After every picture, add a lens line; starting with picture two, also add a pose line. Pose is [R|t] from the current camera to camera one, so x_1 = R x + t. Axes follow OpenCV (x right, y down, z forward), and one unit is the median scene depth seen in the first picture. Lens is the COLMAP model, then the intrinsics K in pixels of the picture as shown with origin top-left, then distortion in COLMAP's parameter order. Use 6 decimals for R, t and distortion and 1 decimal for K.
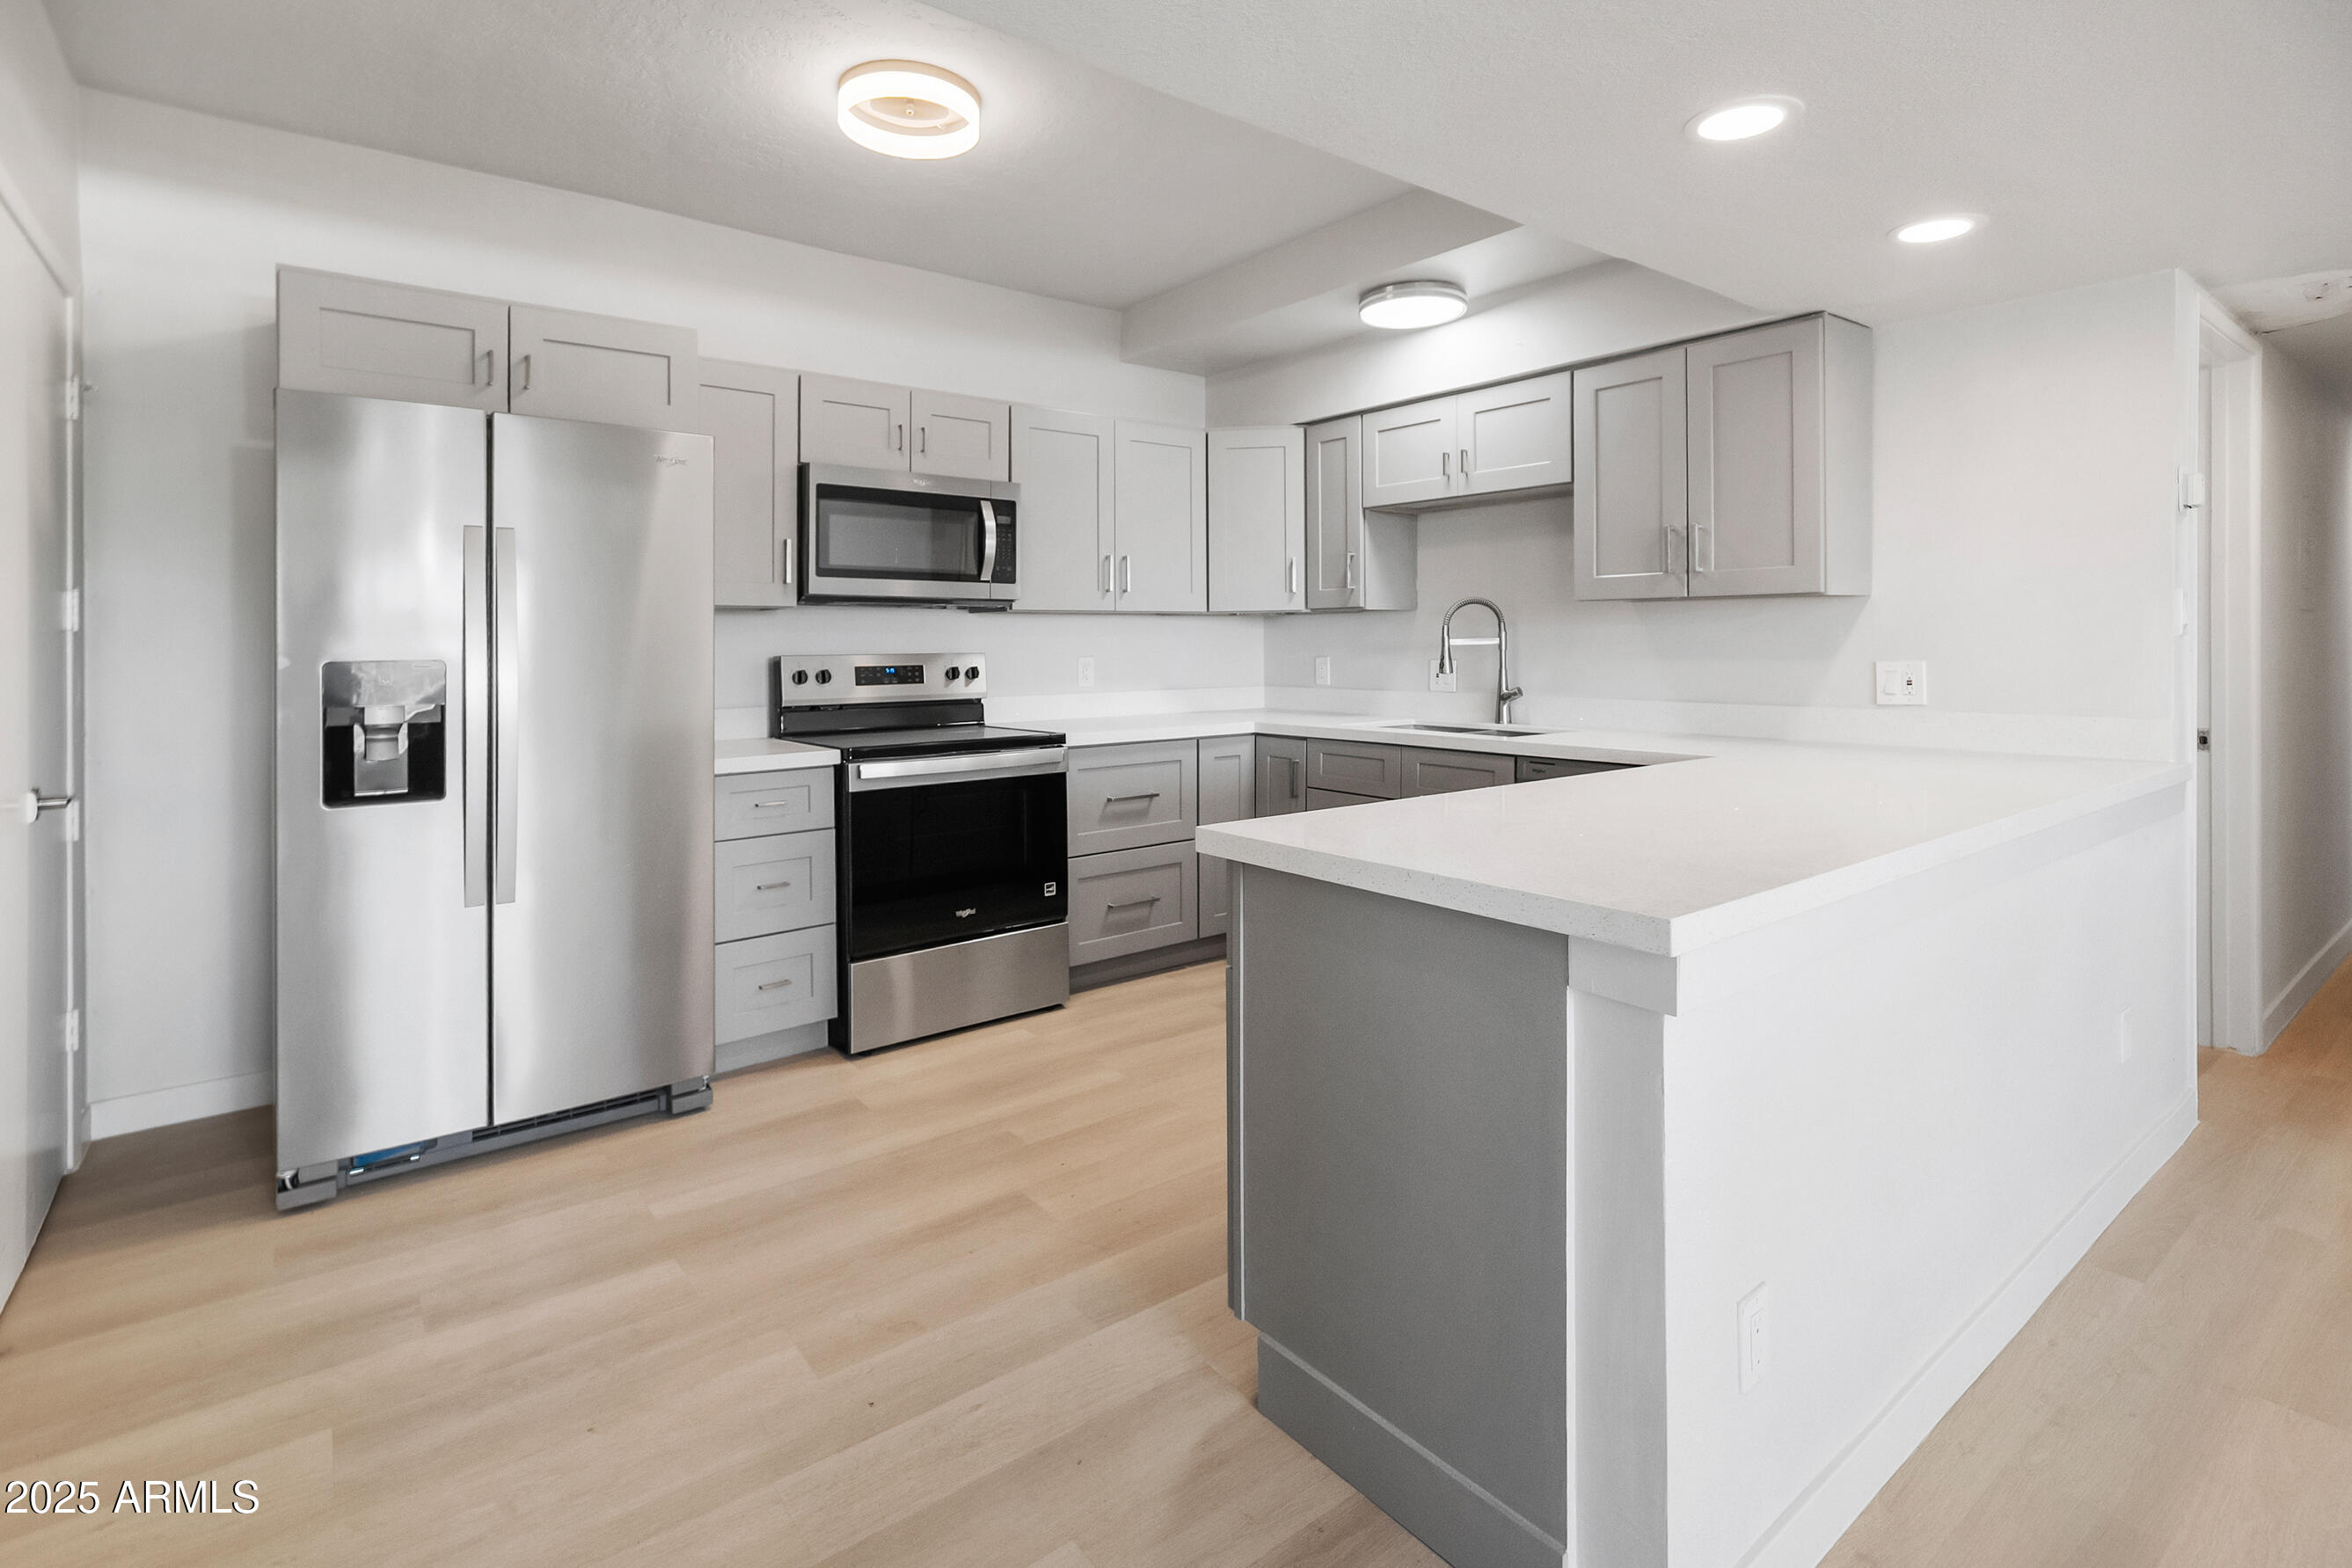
lens RADIAL K [[1133.0, 0, 1173.2], [0, 1133.0, 632.4], [0, 0, 1]] dist [-0.001520, 0.000046]
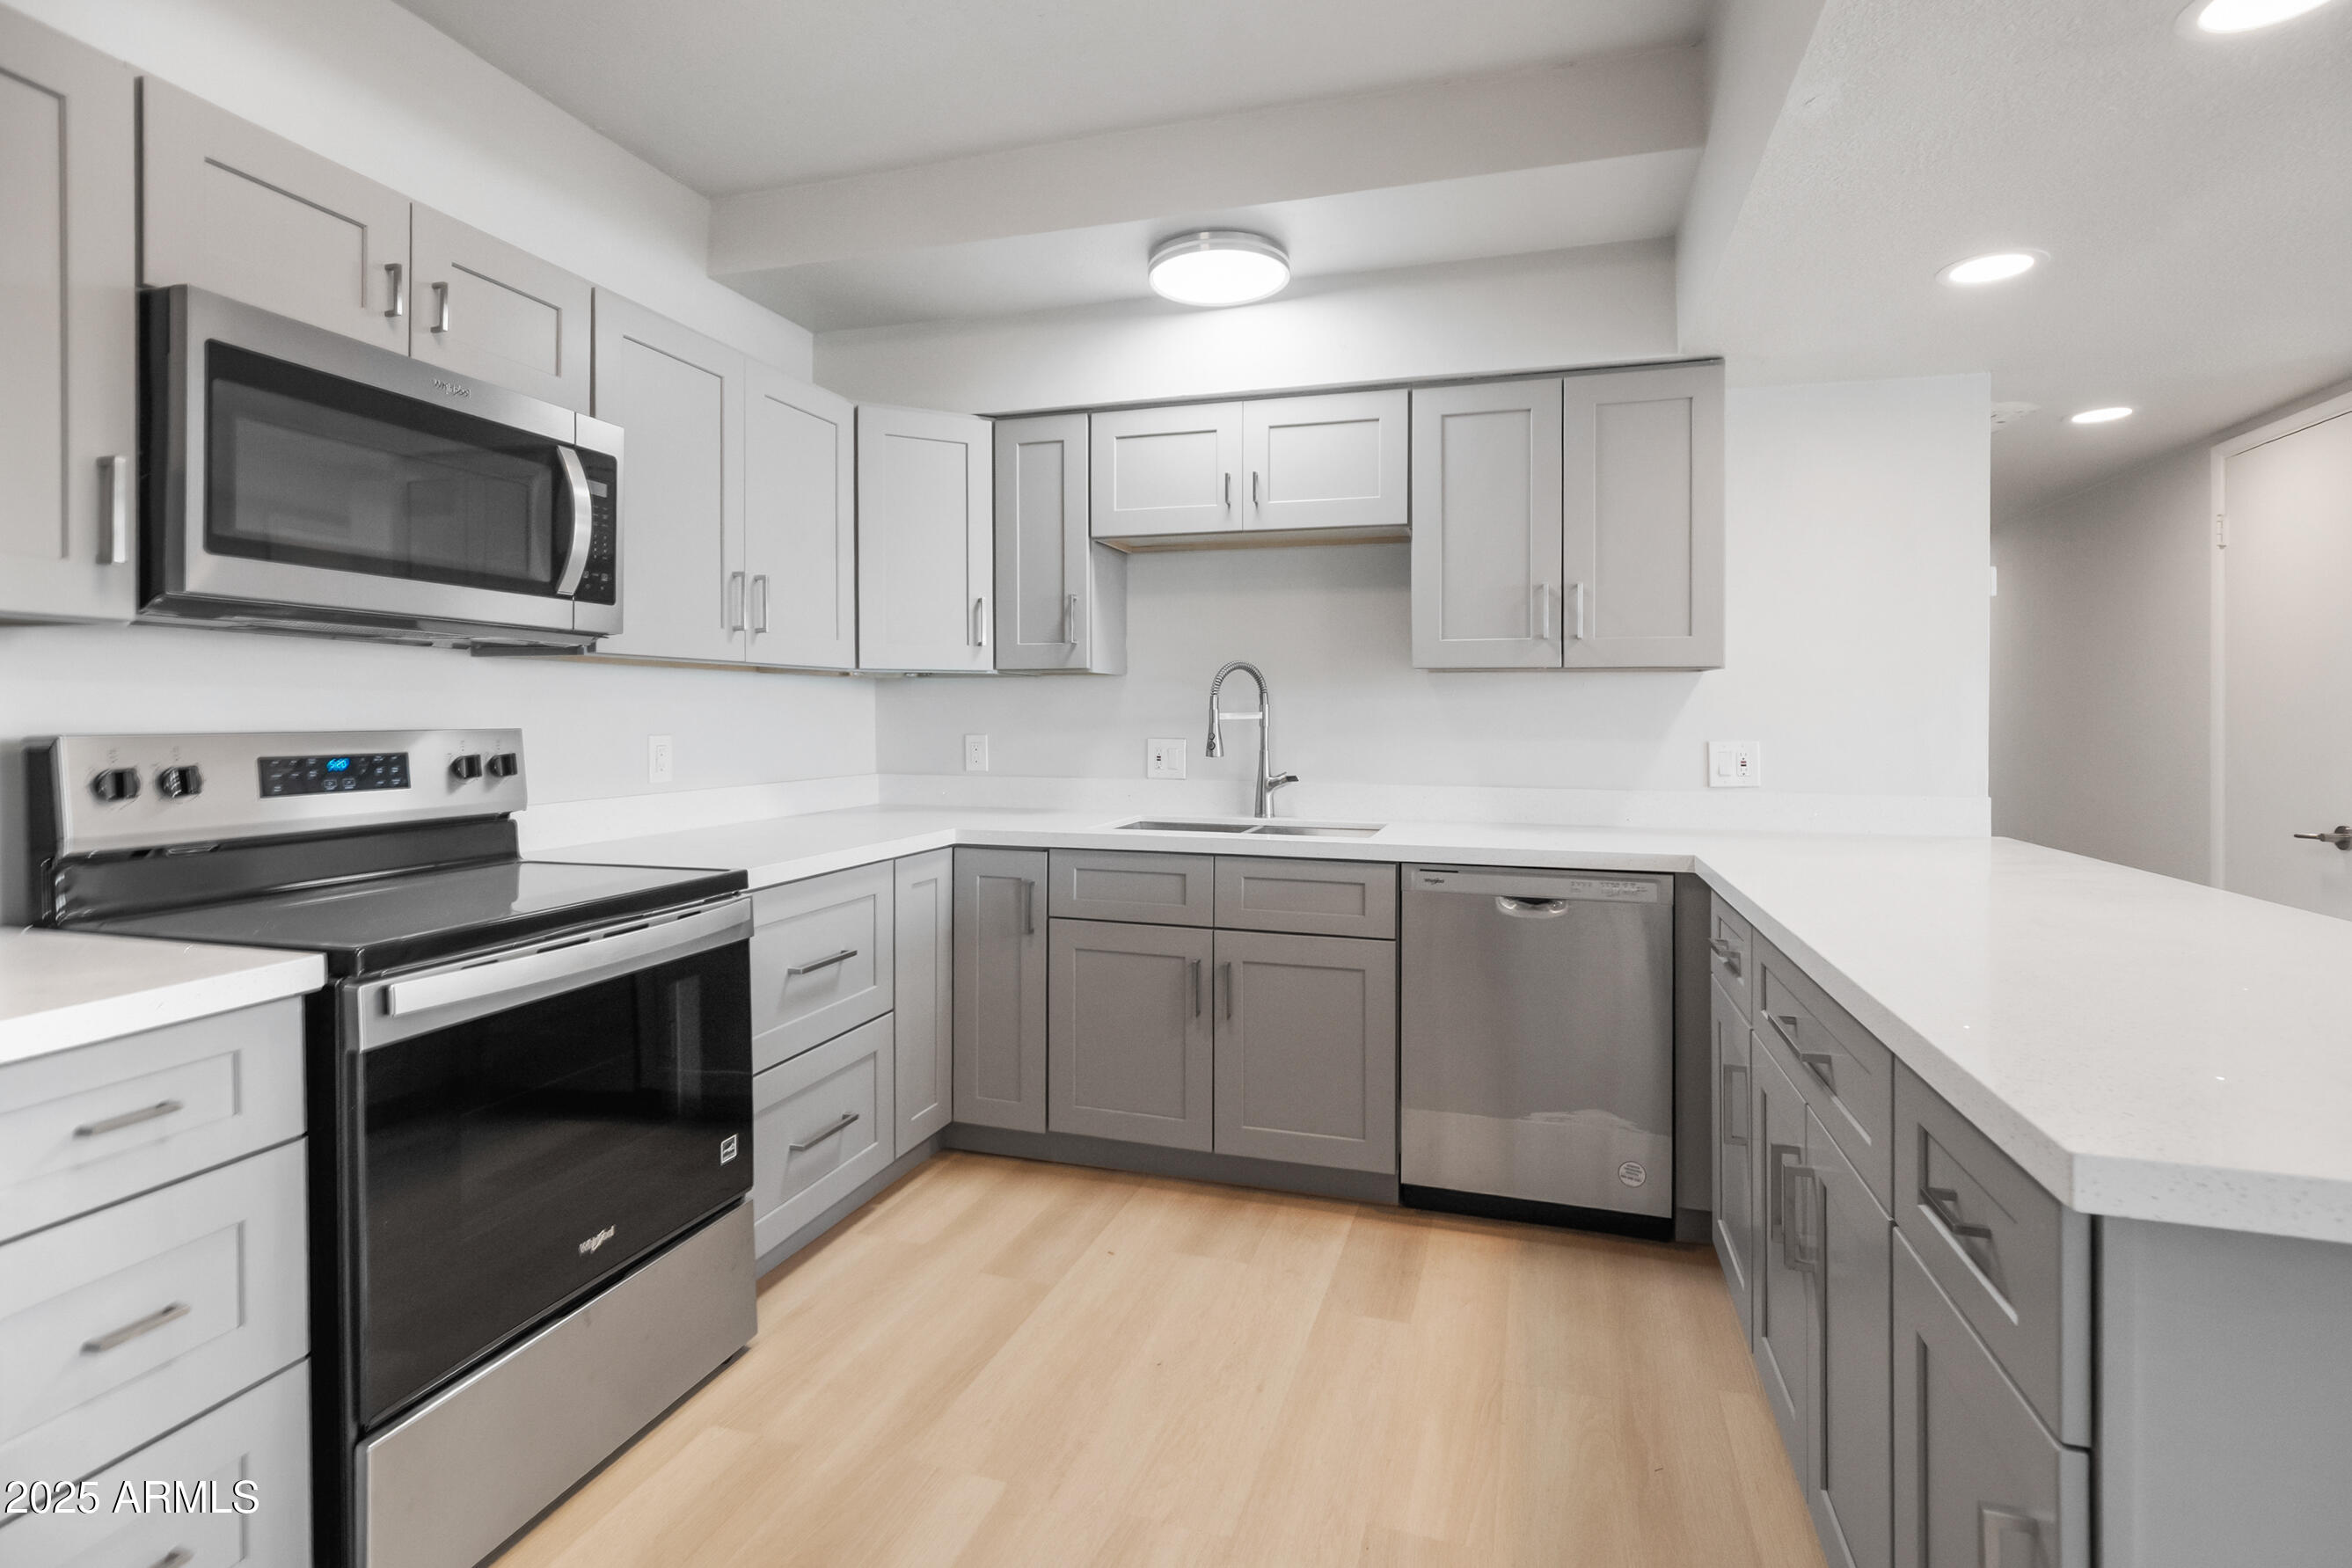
lens RADIAL K [[1115.1, 0, 1172.8], [0, 1115.1, 717.3], [0, 0, 1]] dist [0.000884, 0.000425]
pose [[0.818765, 0.008385, 0.574068, -0.229458], [-0.014519, 0.999876, 0.006103, 0.004836], [-0.573946, -0.013332, 0.818785, 0.391240]]
